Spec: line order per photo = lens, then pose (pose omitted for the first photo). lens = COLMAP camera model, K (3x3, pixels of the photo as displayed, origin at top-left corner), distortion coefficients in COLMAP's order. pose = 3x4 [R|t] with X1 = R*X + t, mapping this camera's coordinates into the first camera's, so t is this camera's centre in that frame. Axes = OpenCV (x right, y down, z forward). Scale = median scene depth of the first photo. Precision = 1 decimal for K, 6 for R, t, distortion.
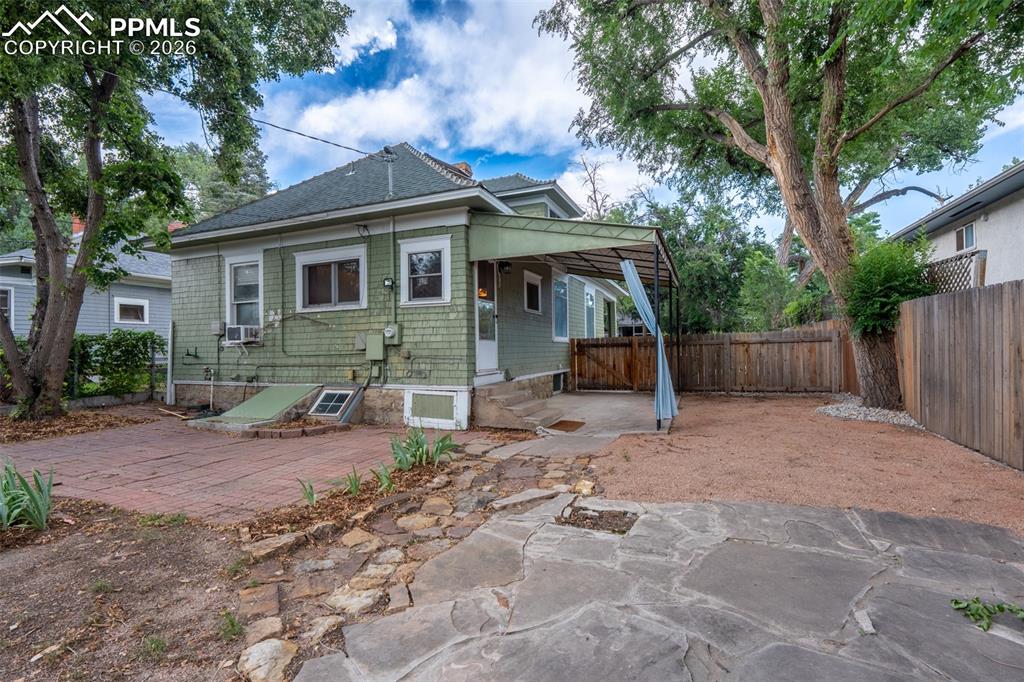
lens RADIAL K [[467.5, 0, 513.8], [0, 467.5, 341.4], [0, 0, 1]] dist [-0.001693, -0.000094]
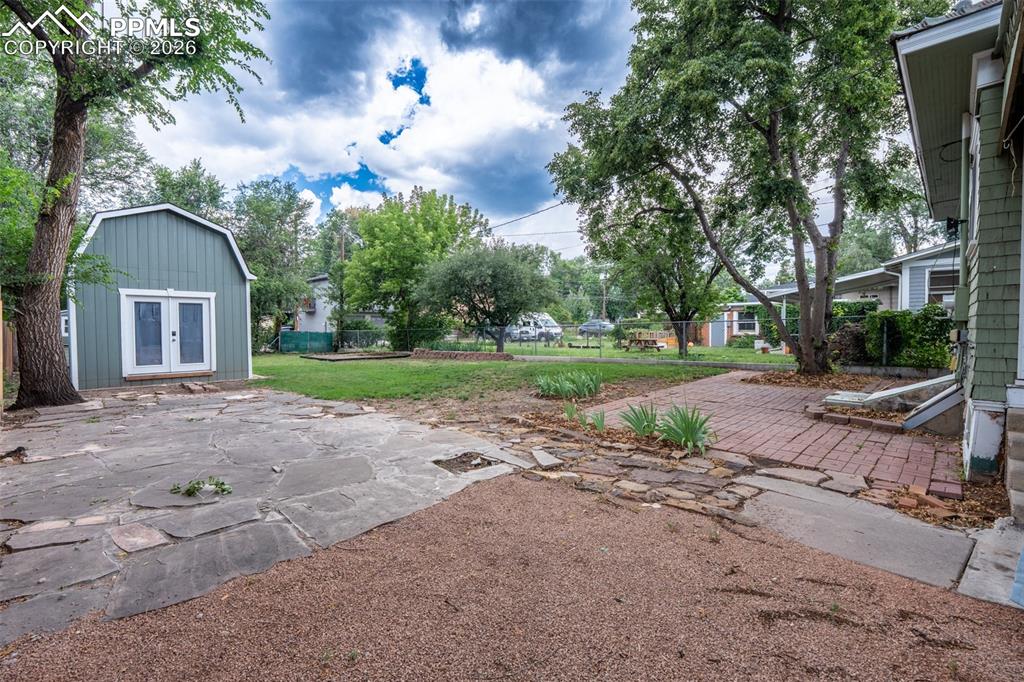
lens RADIAL K [[467.5, 0, 513.8], [0, 467.5, 341.4], [0, 0, 1]] dist [-0.001693, -0.000094]
pose [[-0.381570, 0.044400, -0.923273, 0.681893], [0.016406, 0.999014, 0.041262, -0.001177], [0.924194, 0.000597, -0.381923, 0.846977]]
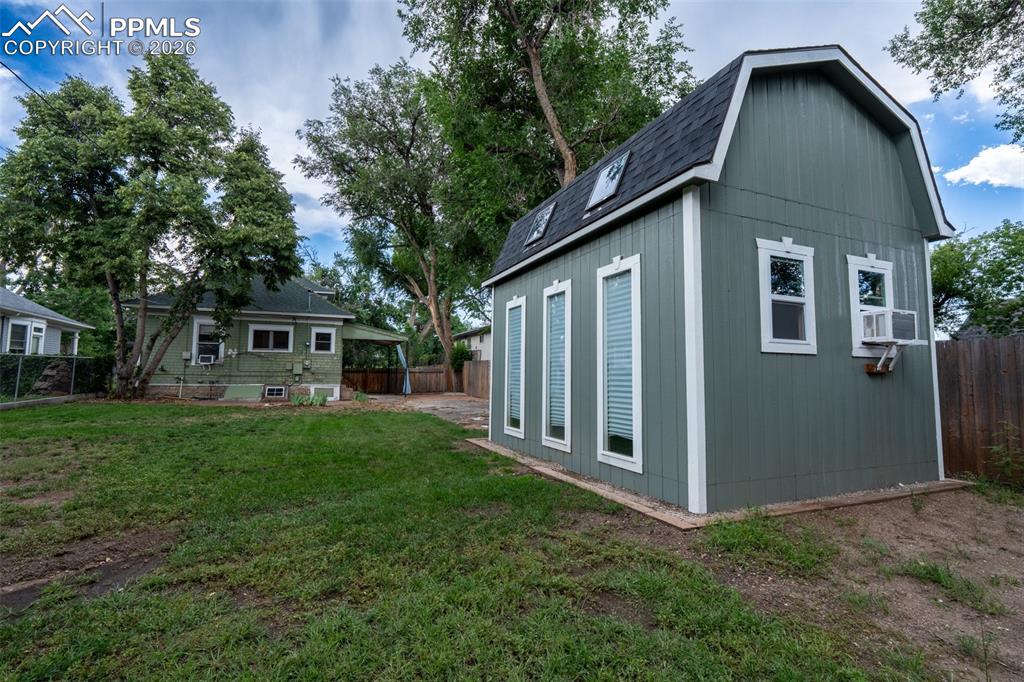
lens RADIAL K [[467.5, 0, 513.8], [0, 467.5, 341.4], [0, 0, 1]] dist [-0.001693, -0.000094]
pose [[0.699170, 0.078678, 0.710613, -1.233903], [-0.028220, 0.996189, -0.082532, 0.038915], [-0.714398, 0.037650, 0.698726, -1.501695]]
